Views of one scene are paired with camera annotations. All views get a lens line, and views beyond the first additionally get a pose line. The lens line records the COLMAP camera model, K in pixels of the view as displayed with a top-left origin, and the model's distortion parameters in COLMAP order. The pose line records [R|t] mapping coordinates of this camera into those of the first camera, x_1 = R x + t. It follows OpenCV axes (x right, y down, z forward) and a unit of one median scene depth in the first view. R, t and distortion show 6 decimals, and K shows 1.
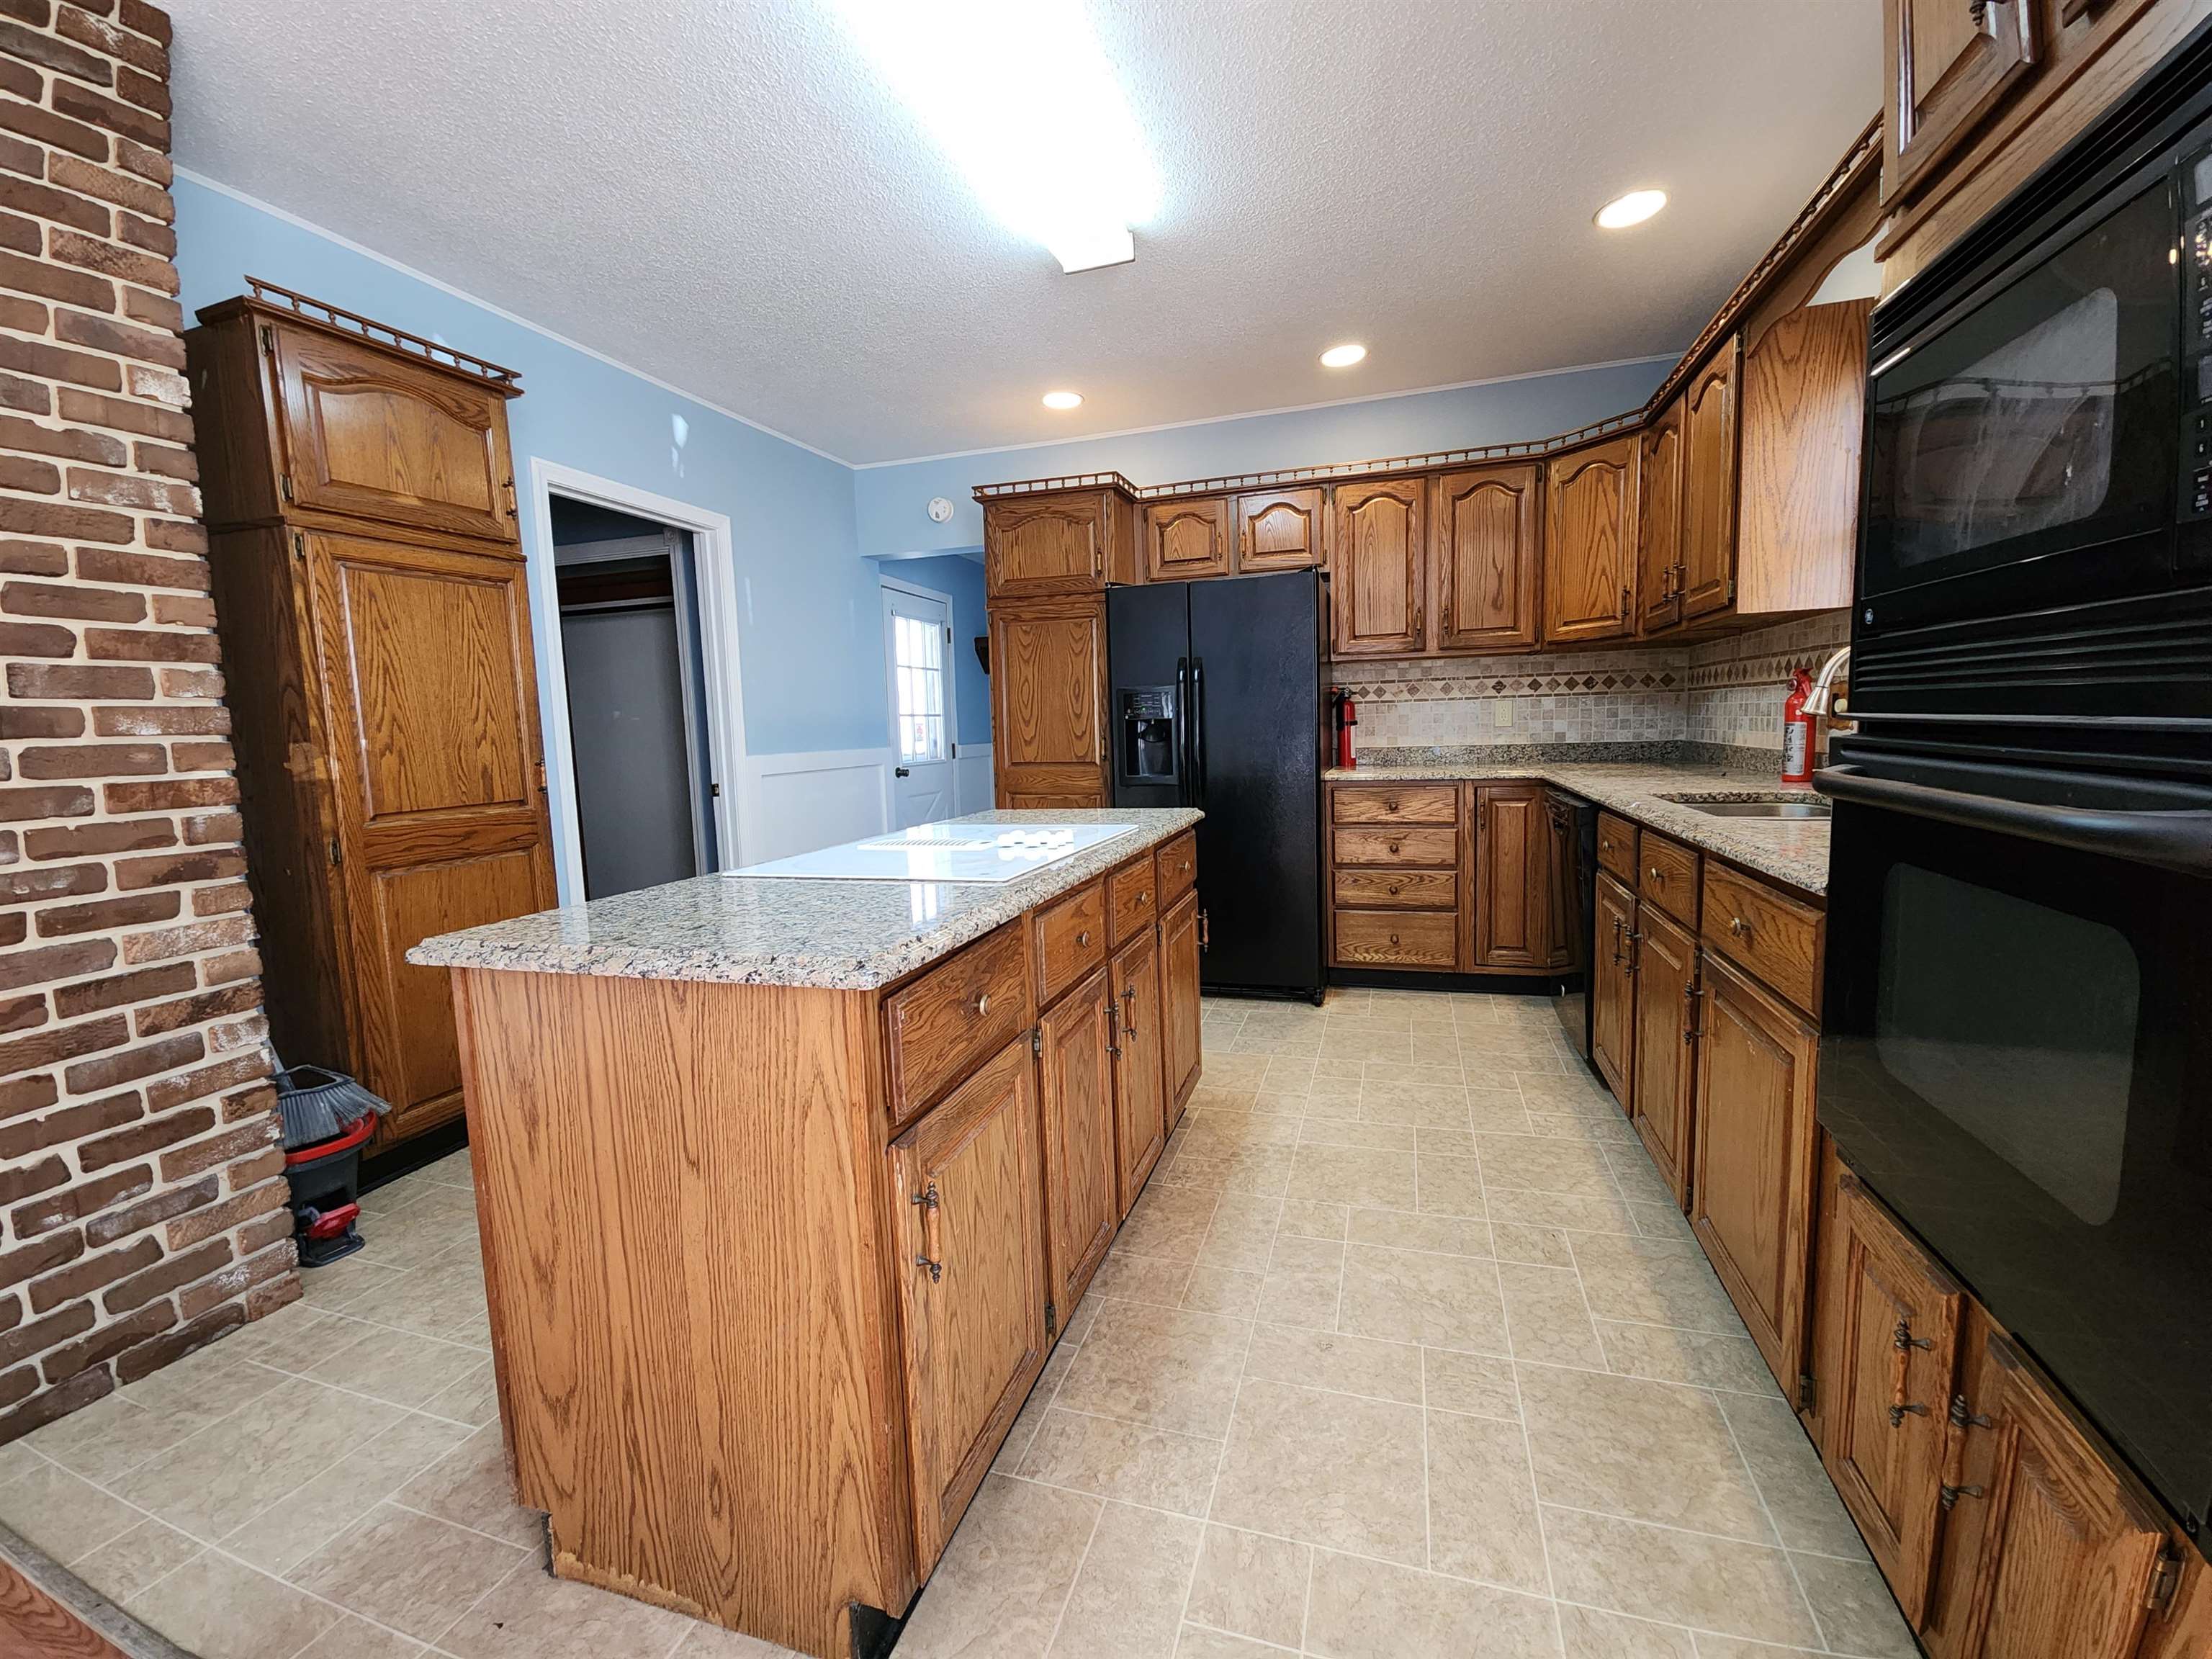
lens RADIAL K [[898.4, 0, 1115.1], [0, 898.4, 821.9], [0, 0, 1]] dist [-0.004667, -0.001722]
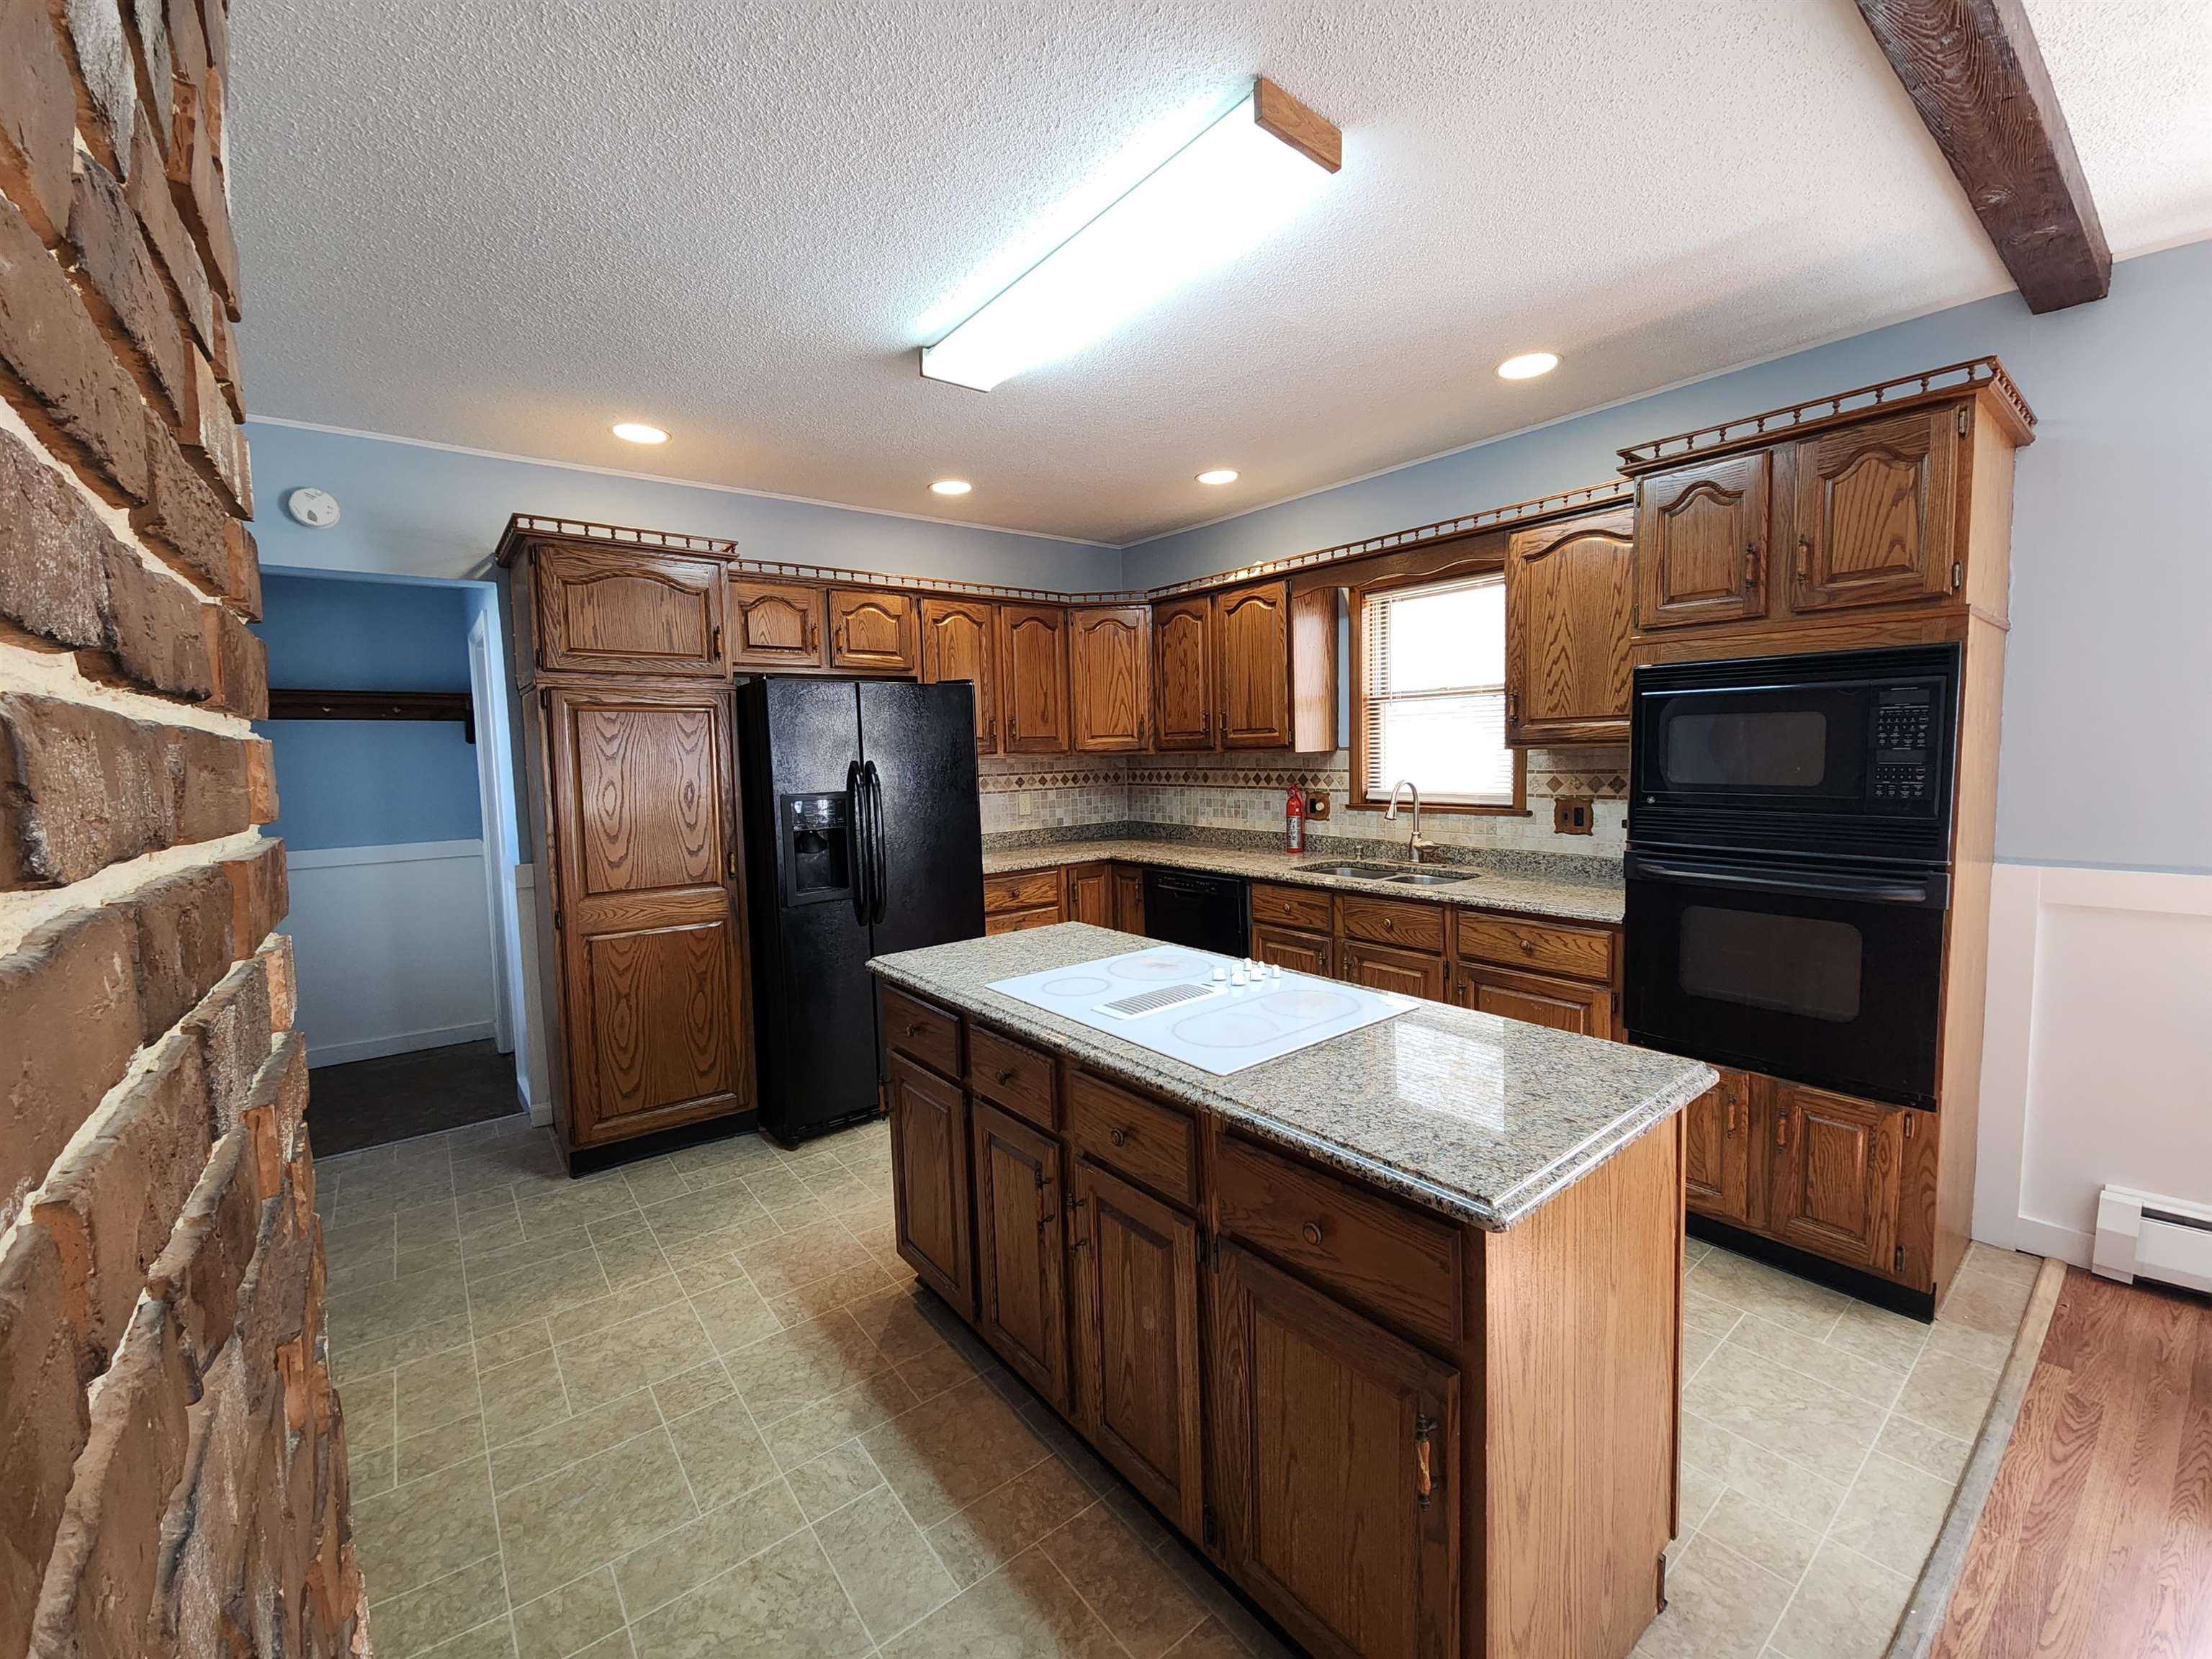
lens RADIAL K [[898.4, 0, 1116.9], [0, 898.4, 817.3], [0, 0, 1]] dist [-0.004667, -0.001722]
pose [[0.546043, -0.048696, 0.836341, -0.525089], [0.097926, 0.995176, -0.005991, -0.087971], [-0.832014, 0.085171, 0.548177, 0.251224]]
